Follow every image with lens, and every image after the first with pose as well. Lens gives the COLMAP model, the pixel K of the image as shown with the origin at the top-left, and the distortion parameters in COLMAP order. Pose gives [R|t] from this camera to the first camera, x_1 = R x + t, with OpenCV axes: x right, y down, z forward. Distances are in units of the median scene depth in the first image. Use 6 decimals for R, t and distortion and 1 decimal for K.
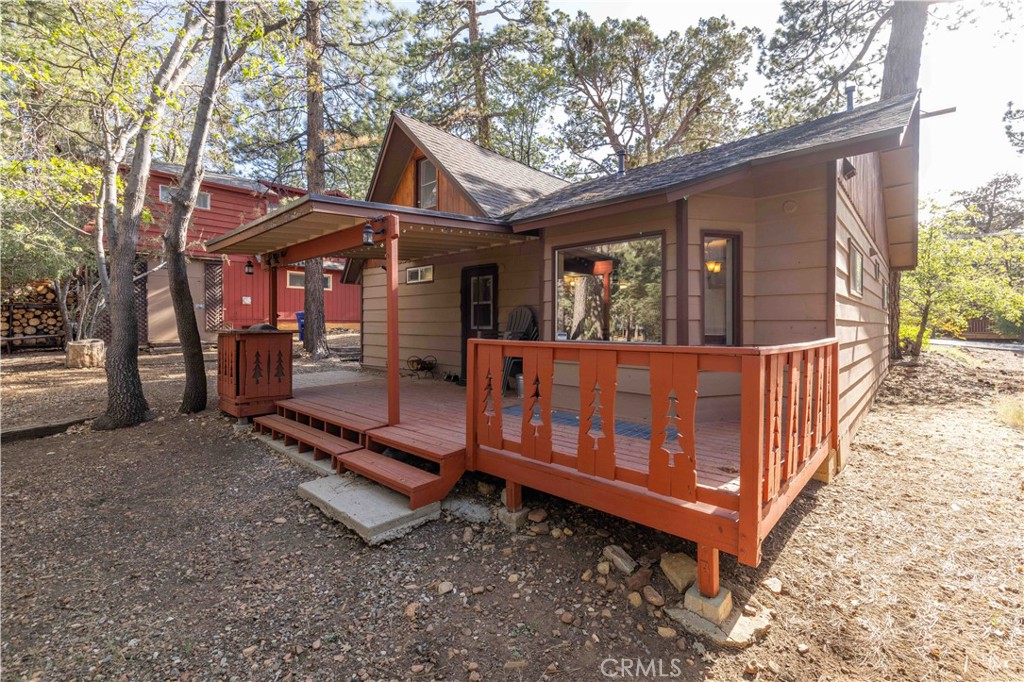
lens RADIAL K [[444.2, 0, 515.0], [0, 444.2, 328.1], [0, 0, 1]] dist [0.000751, 0.000270]
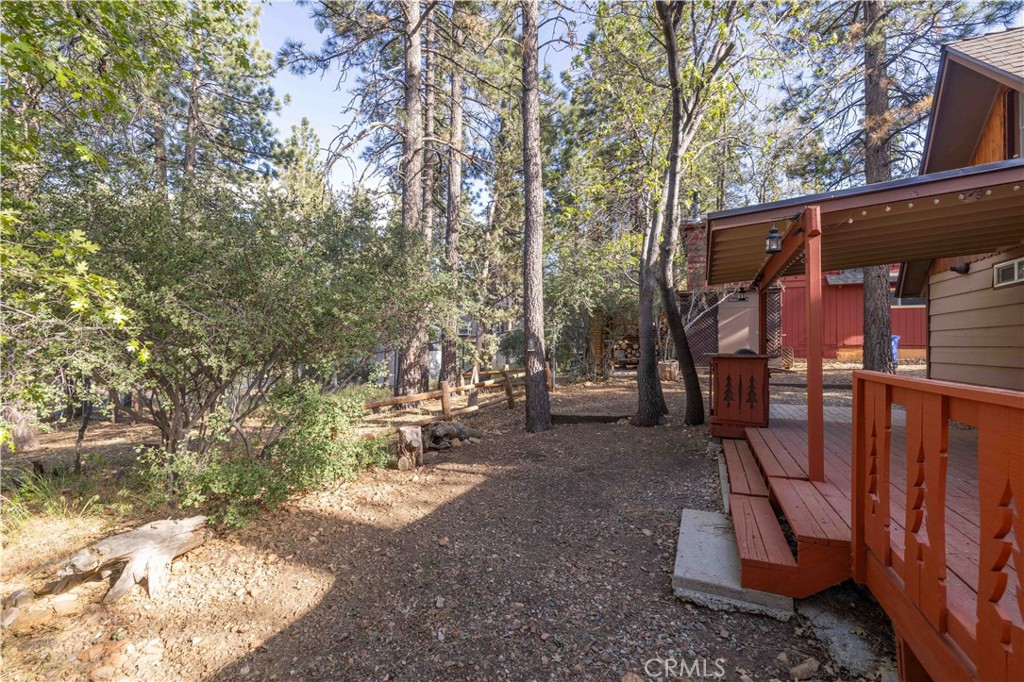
lens RADIAL K [[429.1, 0, 511.3], [0, 429.1, 339.3], [0, 0, 1]] dist [0.000902, 0.000274]
pose [[0.316772, -0.017177, -0.948346, 0.286054], [-0.015857, 0.999600, -0.023402, 0.001541], [0.948369, 0.022451, 0.316373, 0.296619]]
